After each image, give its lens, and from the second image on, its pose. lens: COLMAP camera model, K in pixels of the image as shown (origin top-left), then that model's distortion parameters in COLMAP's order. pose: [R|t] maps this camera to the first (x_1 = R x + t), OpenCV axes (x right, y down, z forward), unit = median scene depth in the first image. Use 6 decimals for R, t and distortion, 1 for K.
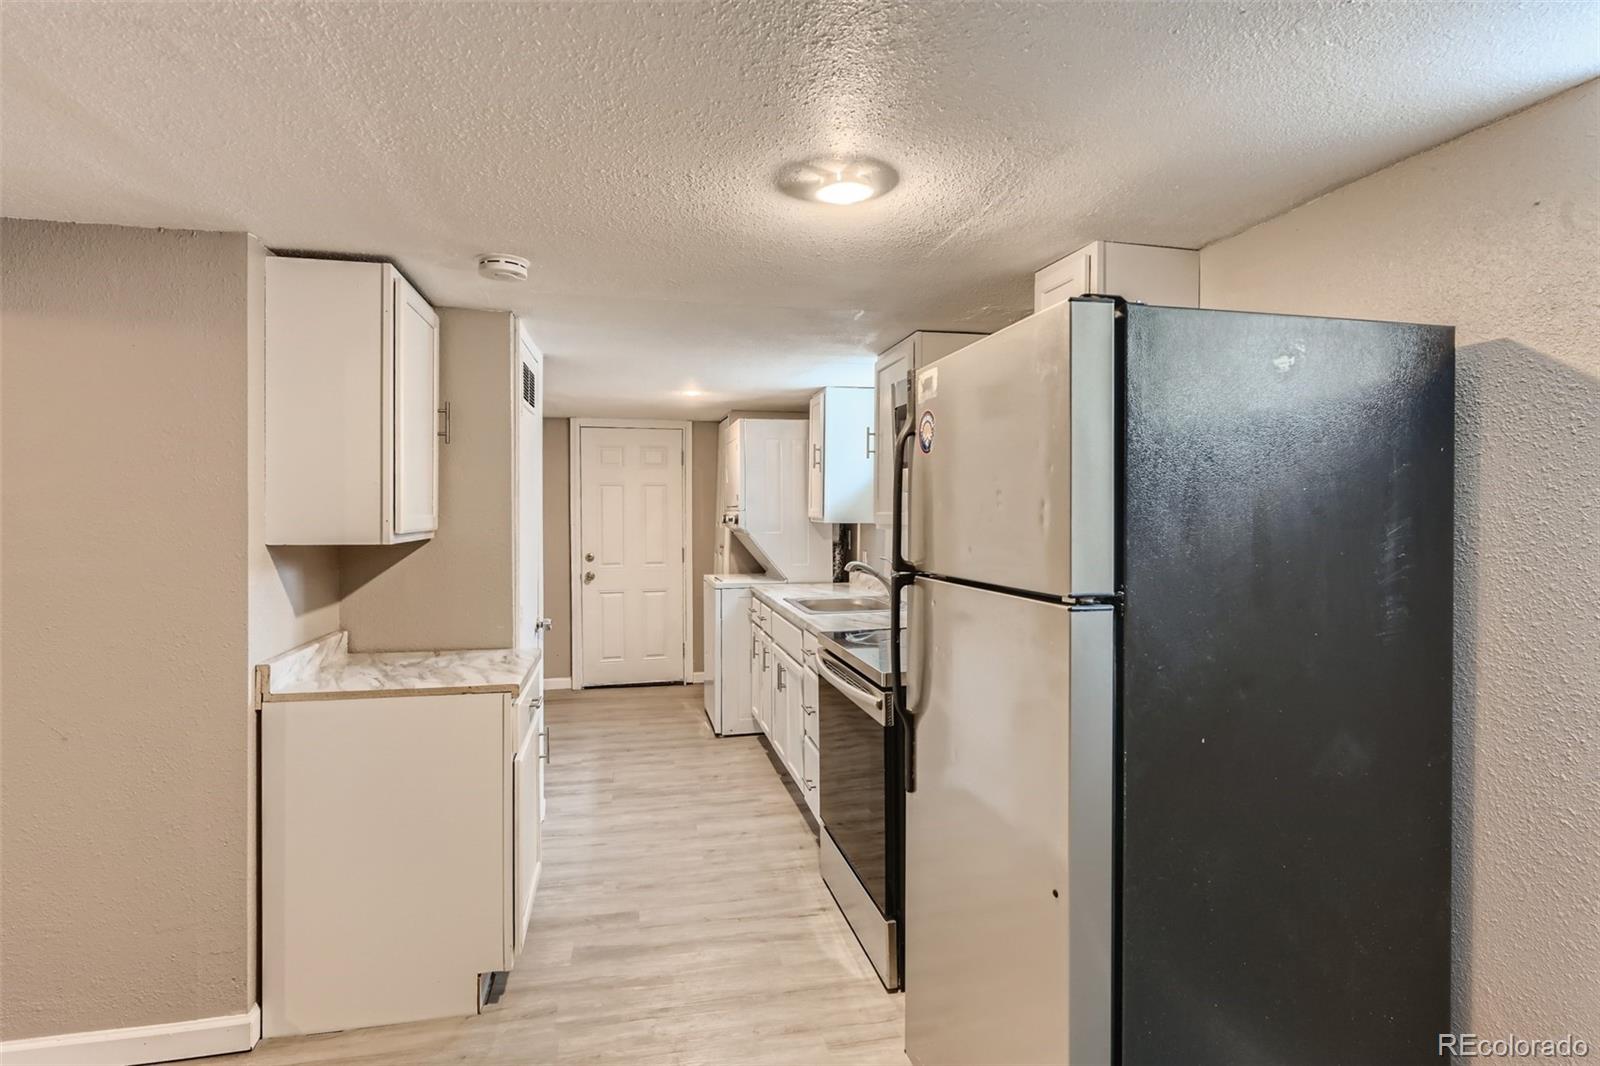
lens RADIAL K [[722.6, 0, 798.1], [0, 722.6, 526.8], [0, 0, 1]] dist [-0.000405, -0.000077]
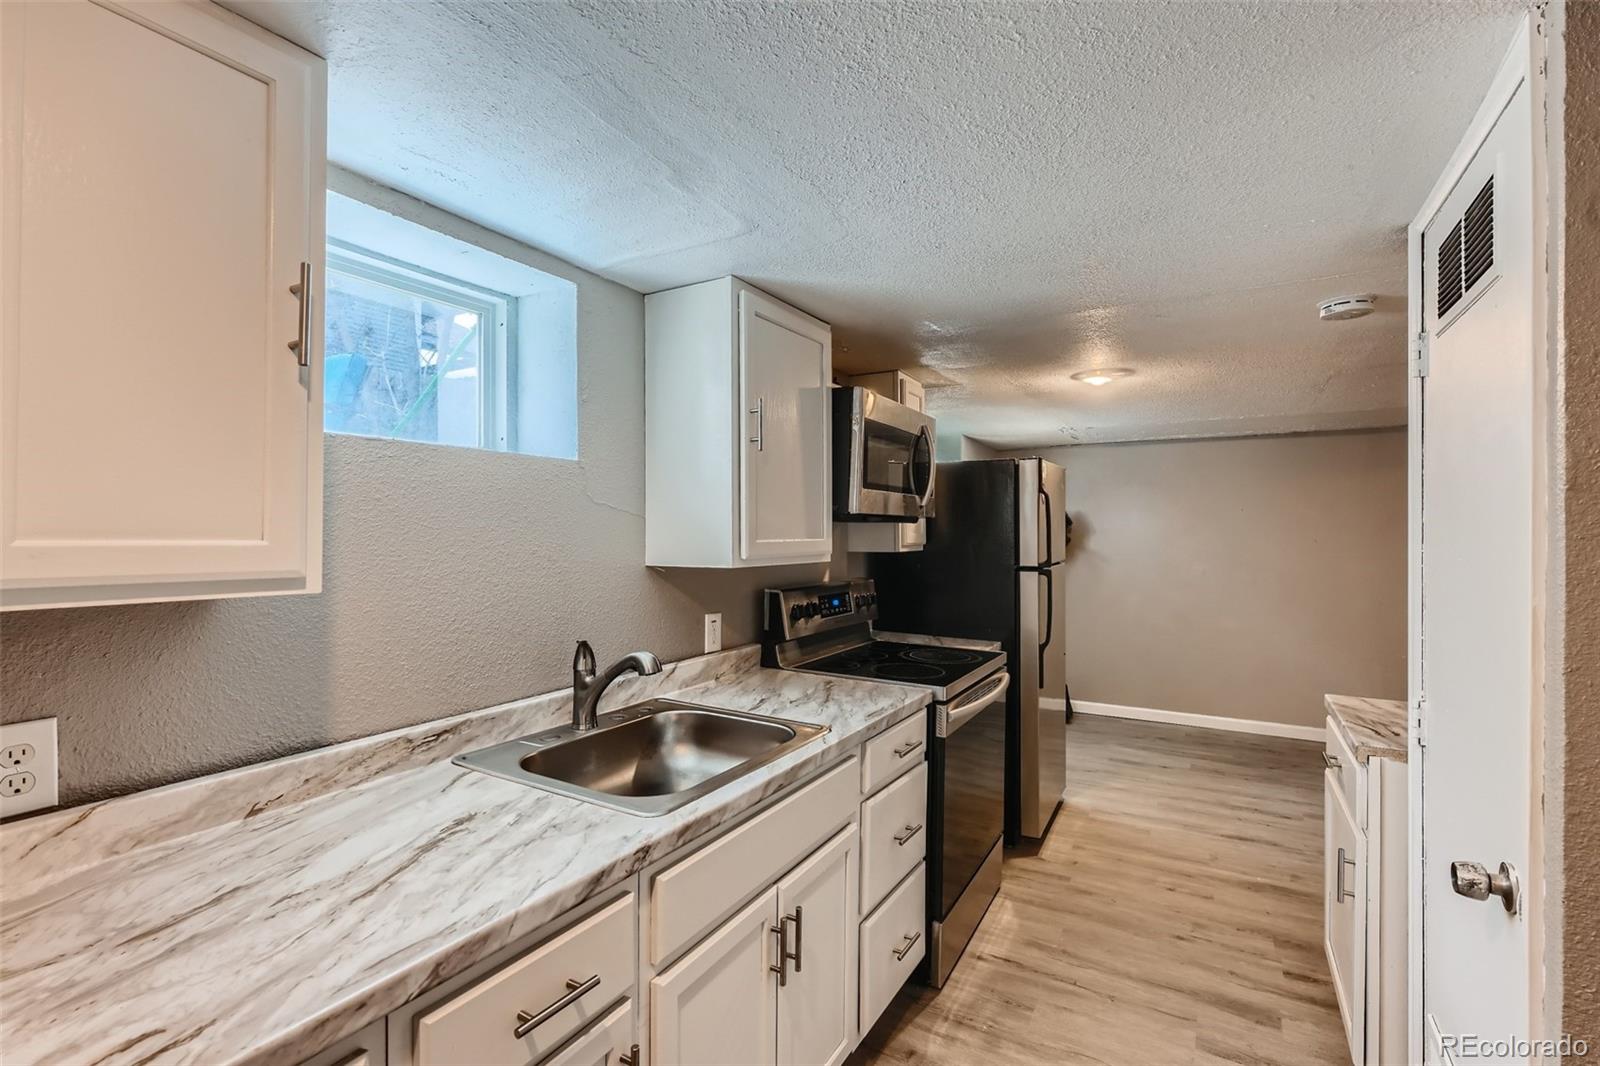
lens RADIAL K [[722.6, 0, 798.1], [0, 722.6, 526.8], [0, 0, 1]] dist [-0.000405, -0.000077]
pose [[-0.725849, -0.001024, 0.687853, -0.463468], [0.000929, 0.999997, 0.002468, -0.036661], [-0.687853, 0.002431, -0.725846, 1.940748]]
